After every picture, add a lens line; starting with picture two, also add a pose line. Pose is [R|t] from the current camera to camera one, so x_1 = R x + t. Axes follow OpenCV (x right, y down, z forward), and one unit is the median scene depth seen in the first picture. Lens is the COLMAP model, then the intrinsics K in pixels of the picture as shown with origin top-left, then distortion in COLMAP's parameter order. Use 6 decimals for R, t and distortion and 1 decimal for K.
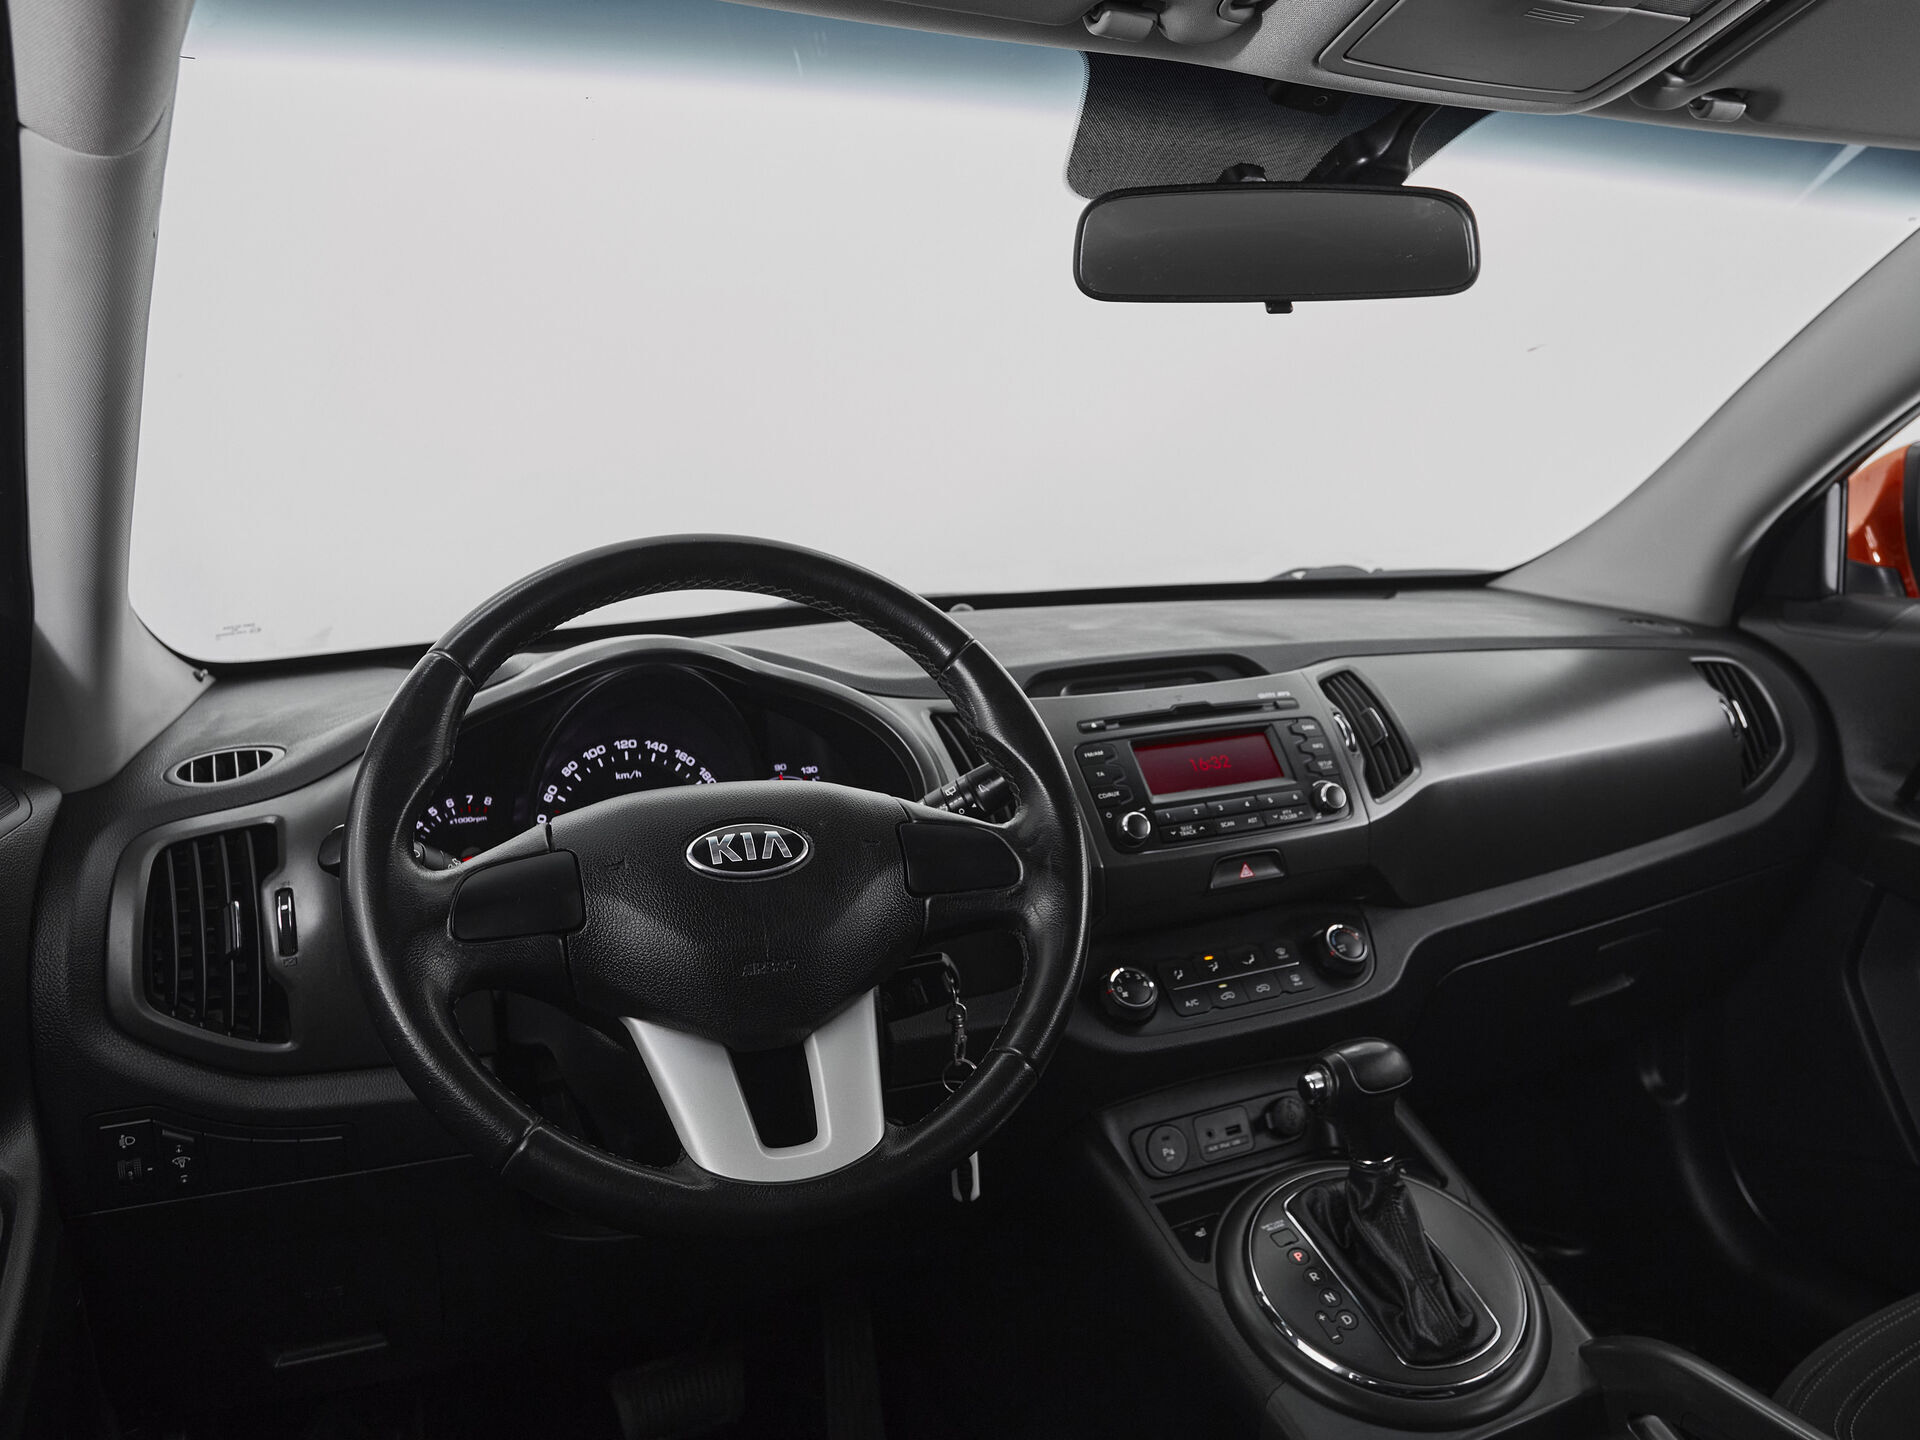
lens RADIAL K [[1444.8, 0, 1042.9], [0, 1444.8, 660.9], [0, 0, 1]] dist [-0.059922, 0.030430]
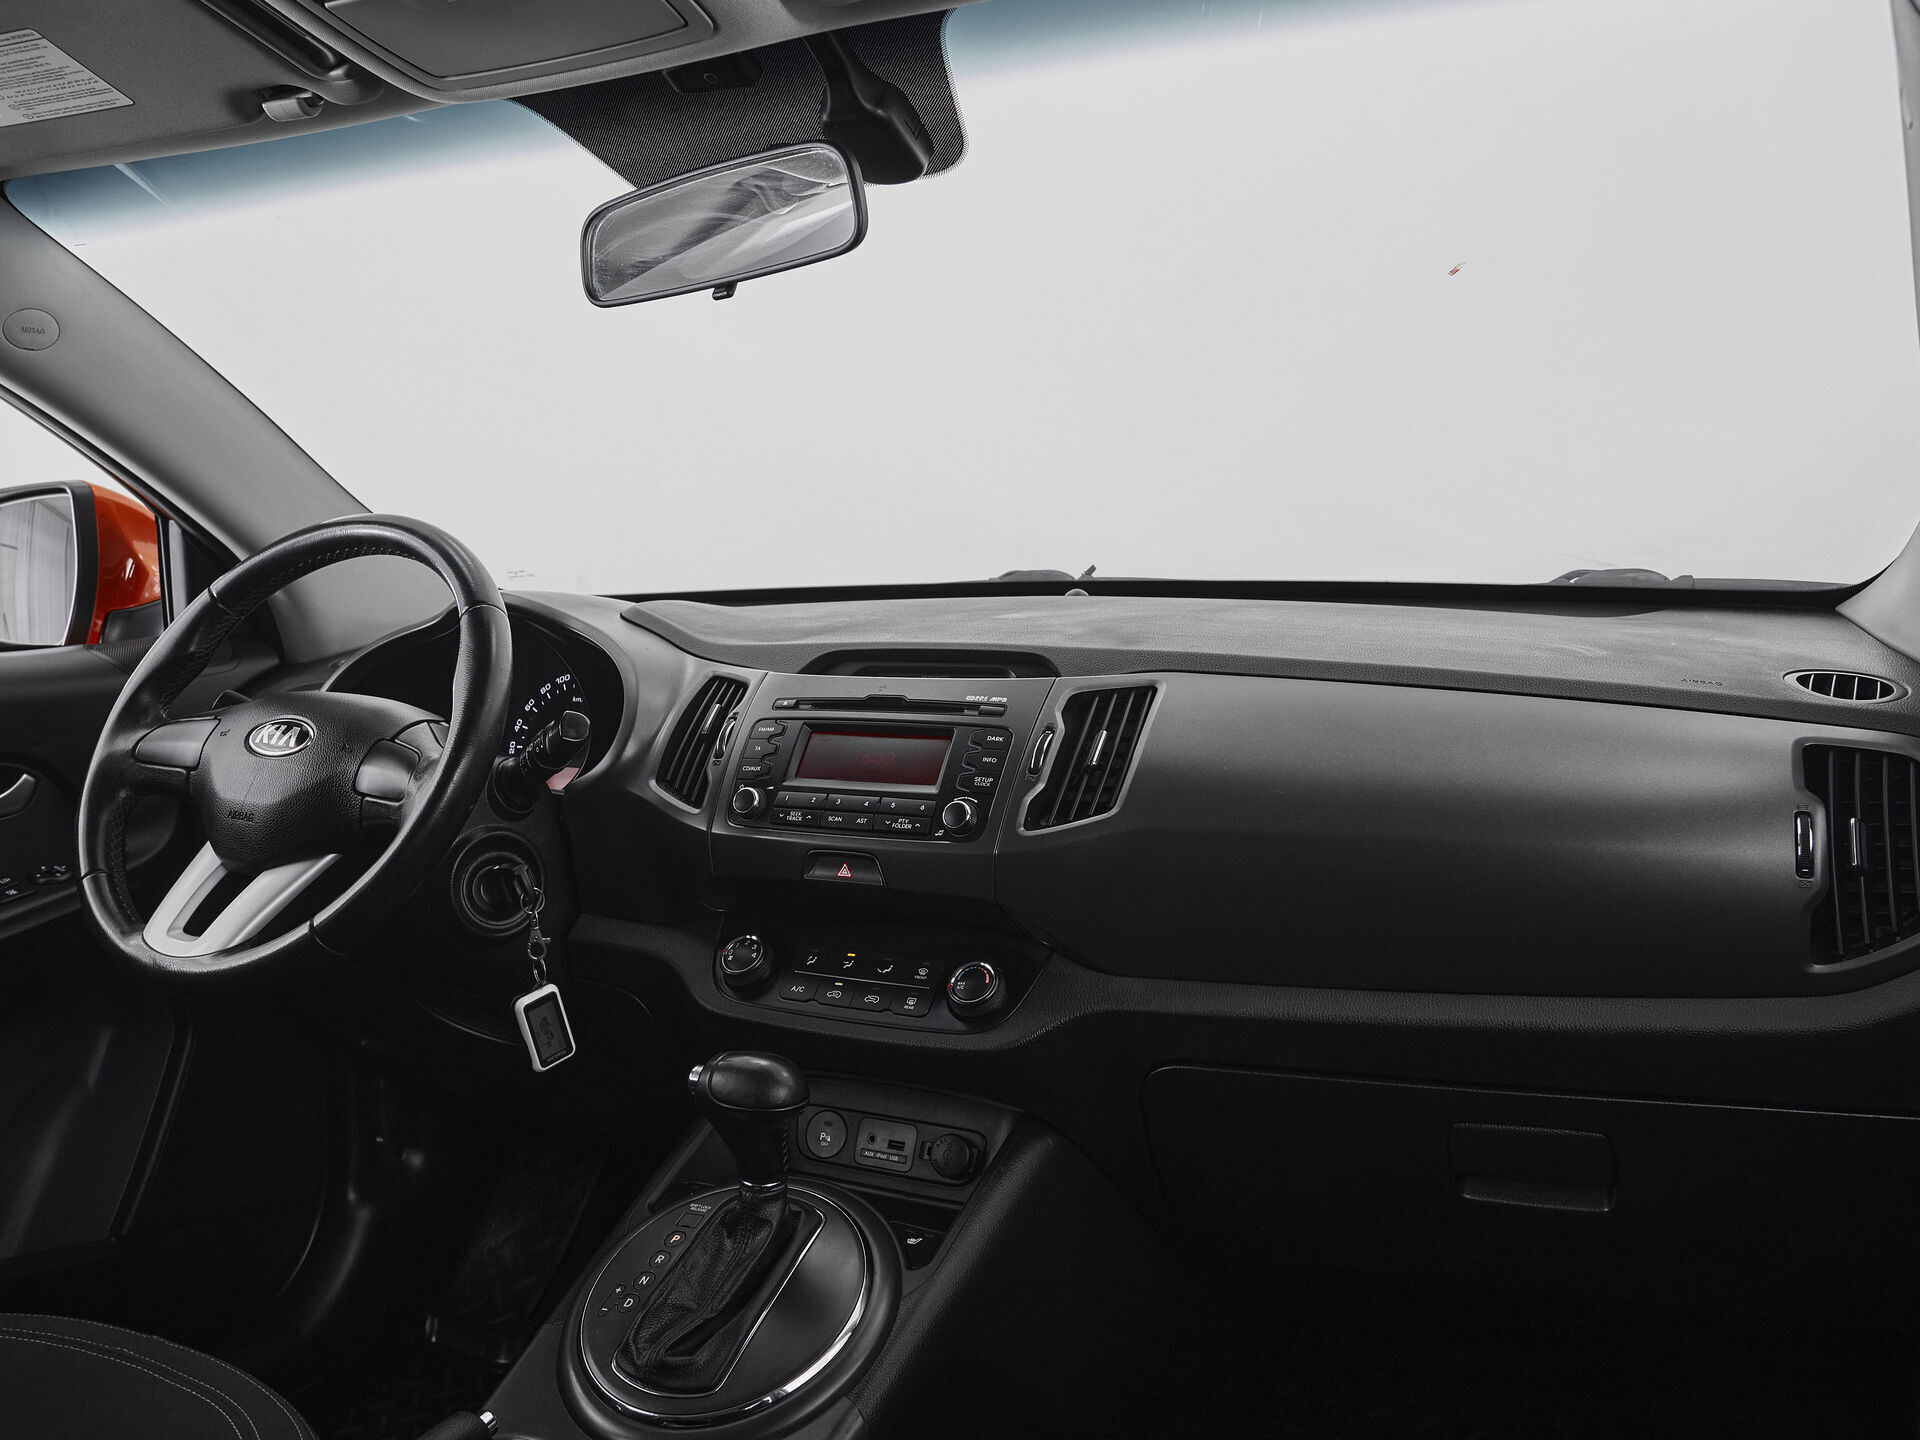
lens RADIAL K [[1444.8, 0, 976.7], [0, 1444.8, 656.1], [0, 0, 1]] dist [-0.059922, 0.030430]
pose [[0.629515, 0.089386, -0.771829, 0.902544], [-0.079395, 0.995561, 0.050541, -0.051507], [0.772921, 0.029463, 0.633818, 0.439501]]
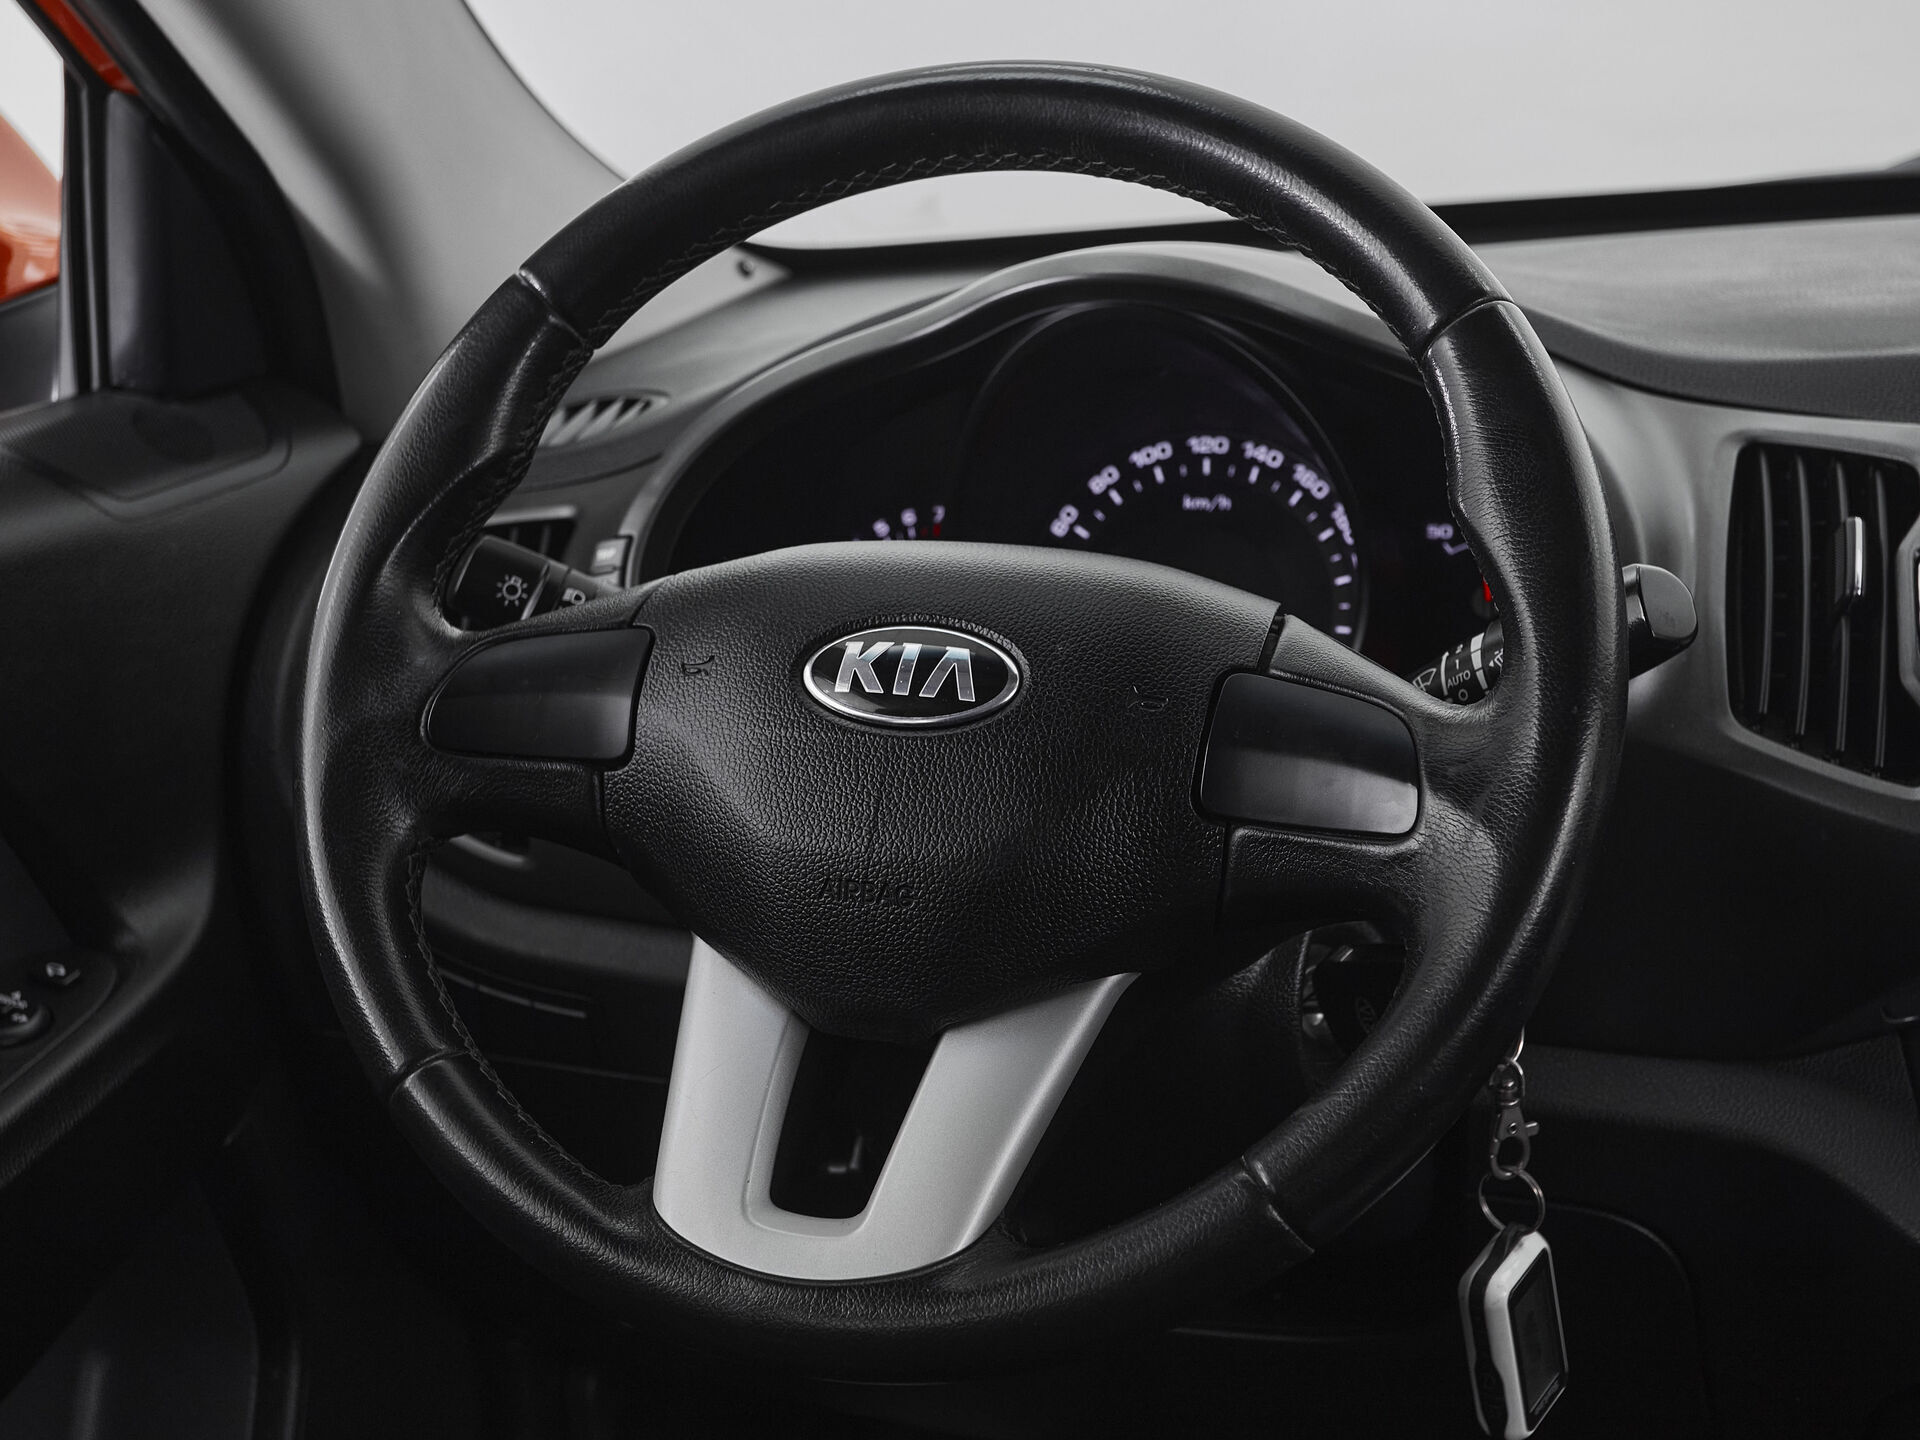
lens RADIAL K [[2758.8, 0, 960.7], [0, 2758.8, 726.9], [0, 0, 1]] dist [0.040841, 0.000000]
pose [[0.697977, 0.171323, -0.695325, 0.366852], [-0.041153, 0.978952, 0.199897, -0.039703], [0.714937, -0.110909, 0.690336, 0.206535]]
